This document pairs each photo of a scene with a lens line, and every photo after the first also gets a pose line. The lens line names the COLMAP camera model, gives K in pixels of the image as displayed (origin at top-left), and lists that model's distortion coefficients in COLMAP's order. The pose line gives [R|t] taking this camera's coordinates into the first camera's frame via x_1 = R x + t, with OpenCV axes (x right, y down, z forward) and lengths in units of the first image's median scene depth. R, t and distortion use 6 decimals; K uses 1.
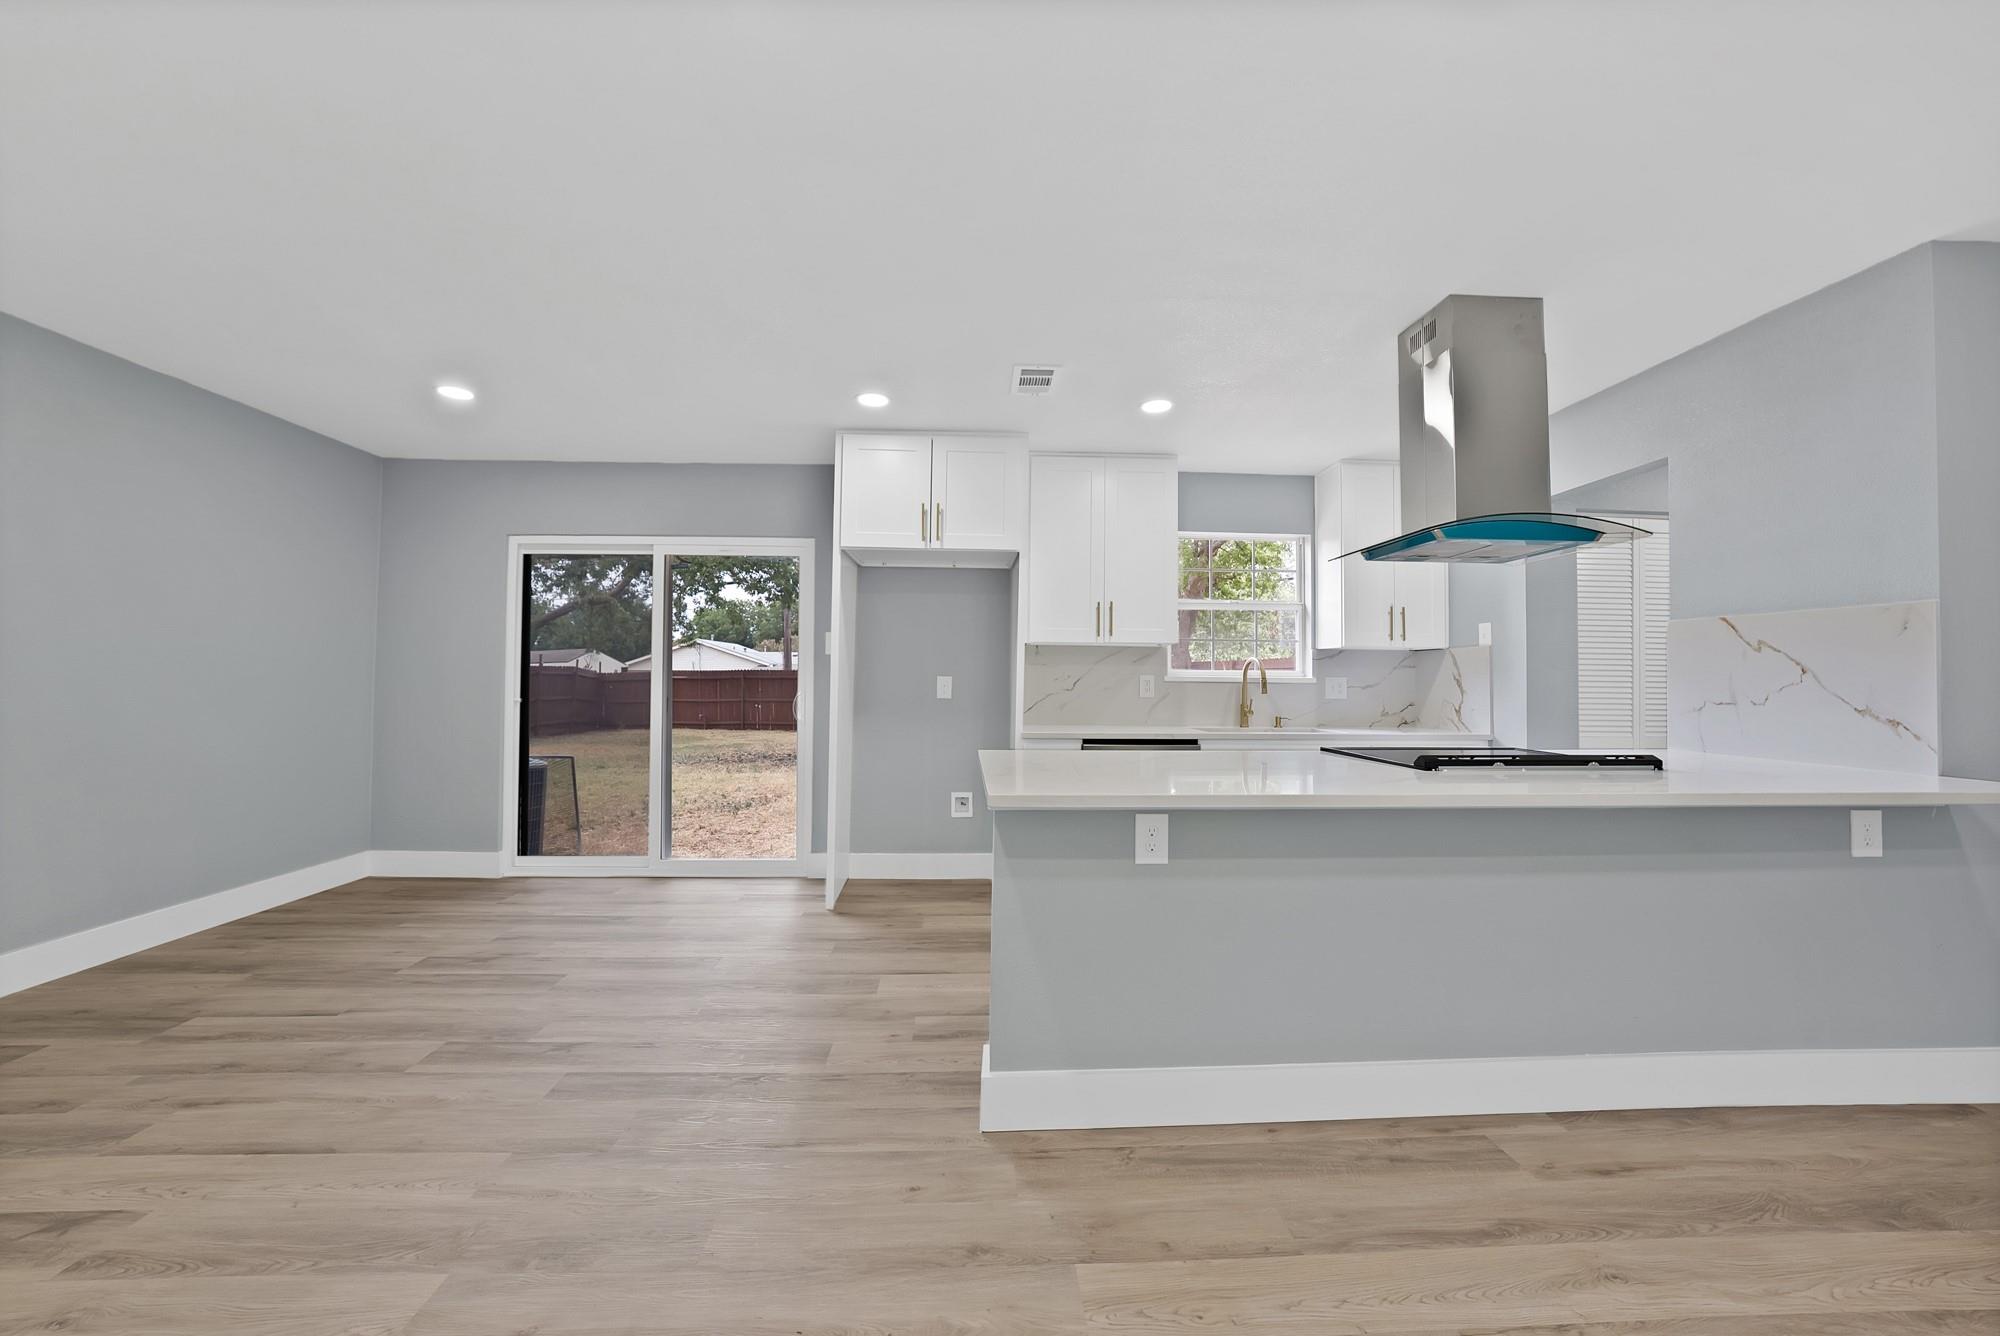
lens RADIAL K [[725.1, 0, 997.5], [0, 725.1, 657.1], [0, 0, 1]] dist [-0.030194, 0.006849]
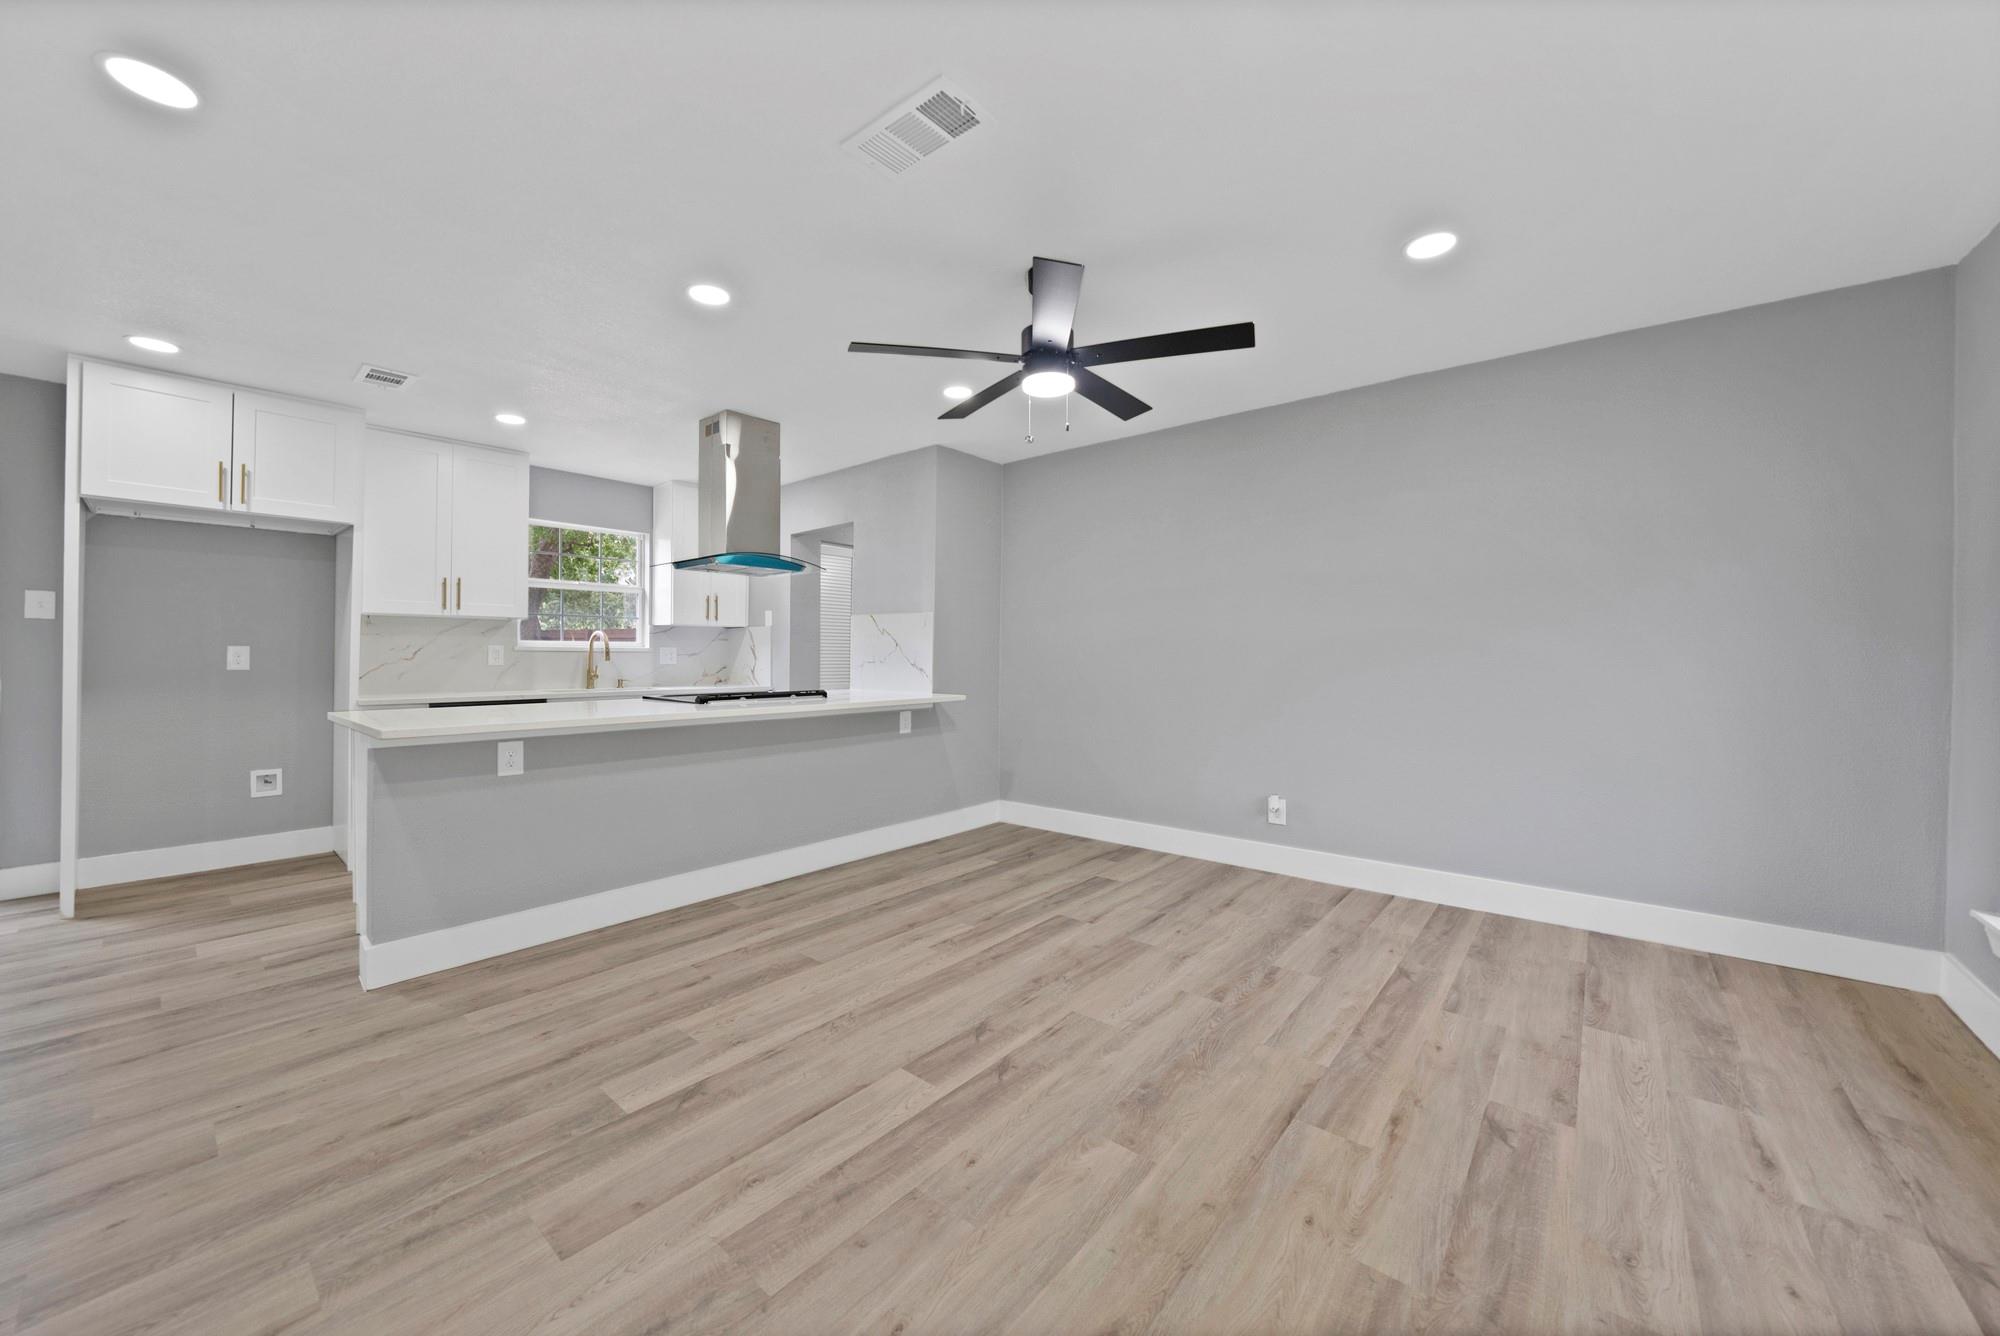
lens RADIAL K [[725.1, 0, 997.5], [0, 725.1, 657.1], [0, 0, 1]] dist [-0.030194, 0.006849]
pose [[0.676287, -0.008763, 0.736586, -0.106891], [-0.022735, 0.999205, 0.032761, -0.013473], [-0.736287, -0.038902, 0.675550, -0.401121]]
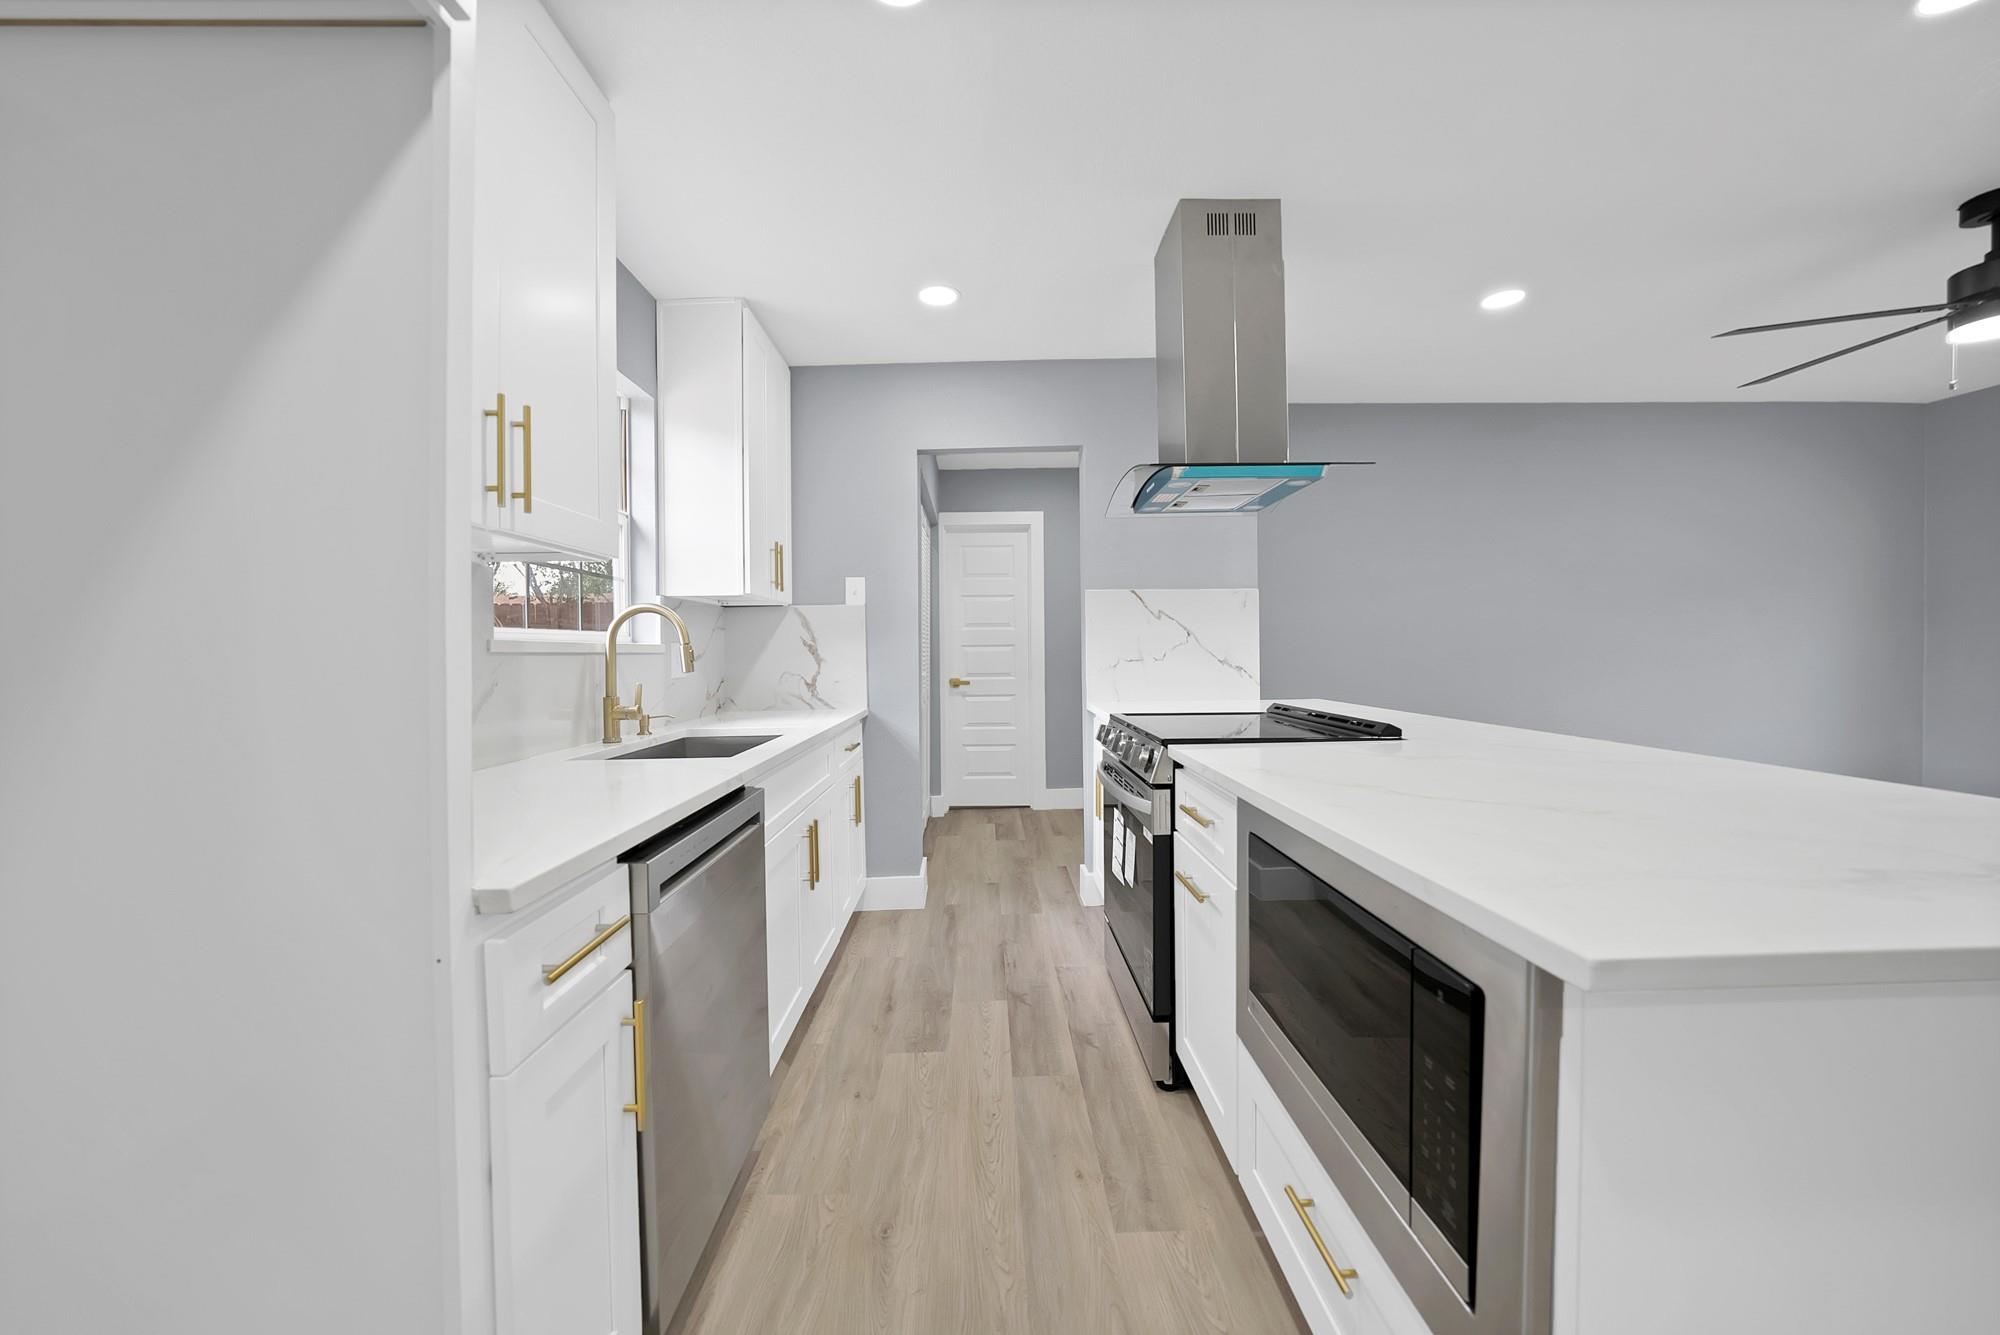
lens RADIAL K [[733.2, 0, 997.6], [0, 733.2, 655.9], [0, 0, 1]] dist [-0.031403, -0.000082]
pose [[0.027562, -0.015087, 0.999506, -0.195412], [-0.017086, 0.999733, 0.015562, 0.032539], [-0.999474, -0.017506, 0.027297, 0.934386]]
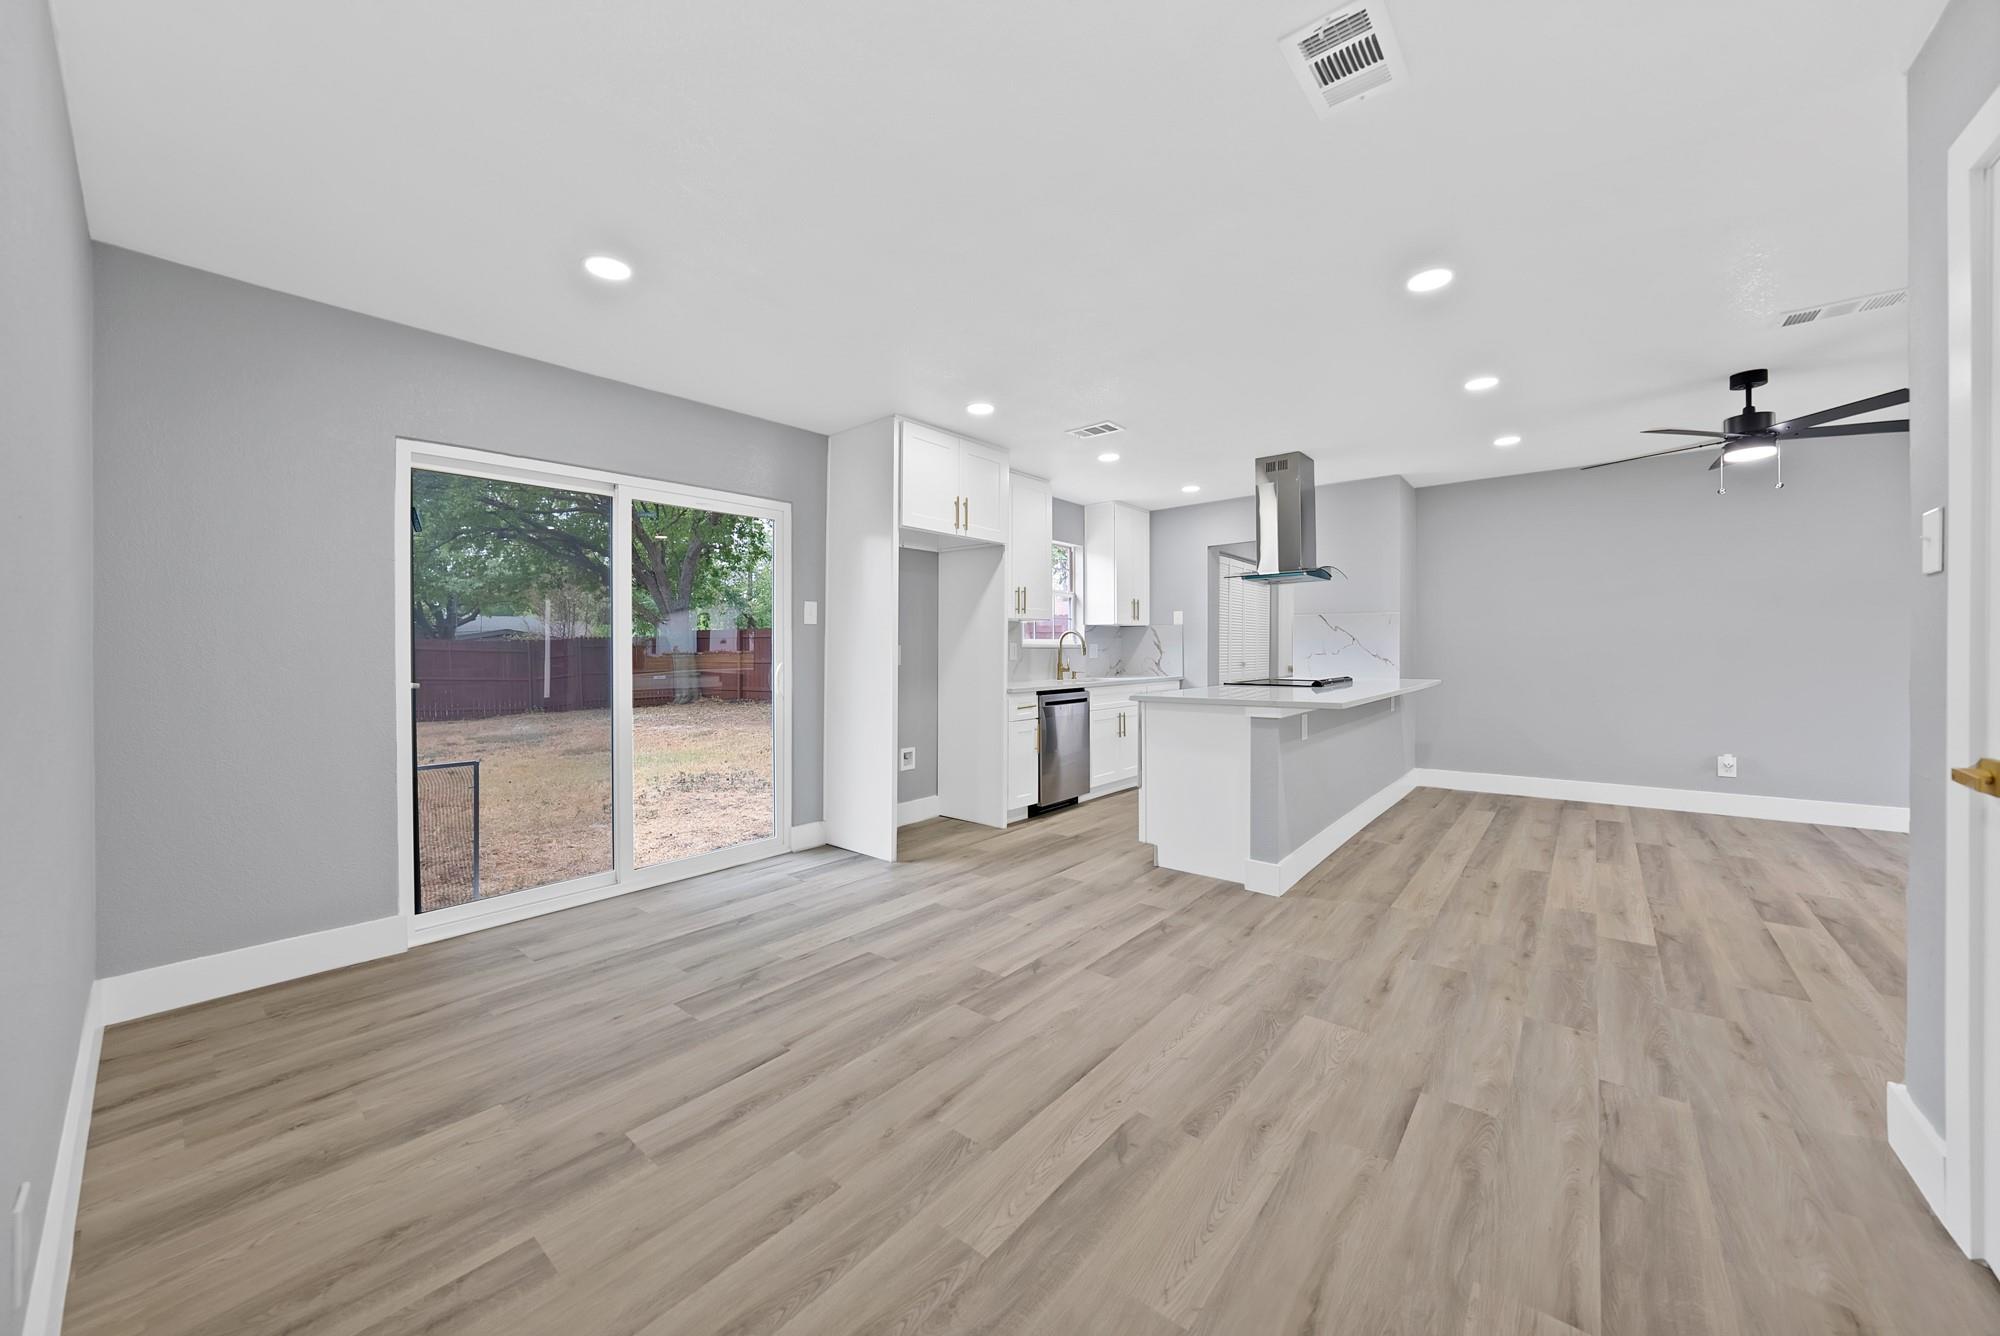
lens RADIAL K [[725.1, 0, 997.5], [0, 725.1, 657.1], [0, 0, 1]] dist [-0.030194, 0.006849]
pose [[0.672853, -0.020501, 0.739492, -1.014279], [-0.010603, 0.999246, 0.037350, 0.001847], [-0.739701, -0.032972, 0.672128, 0.185425]]
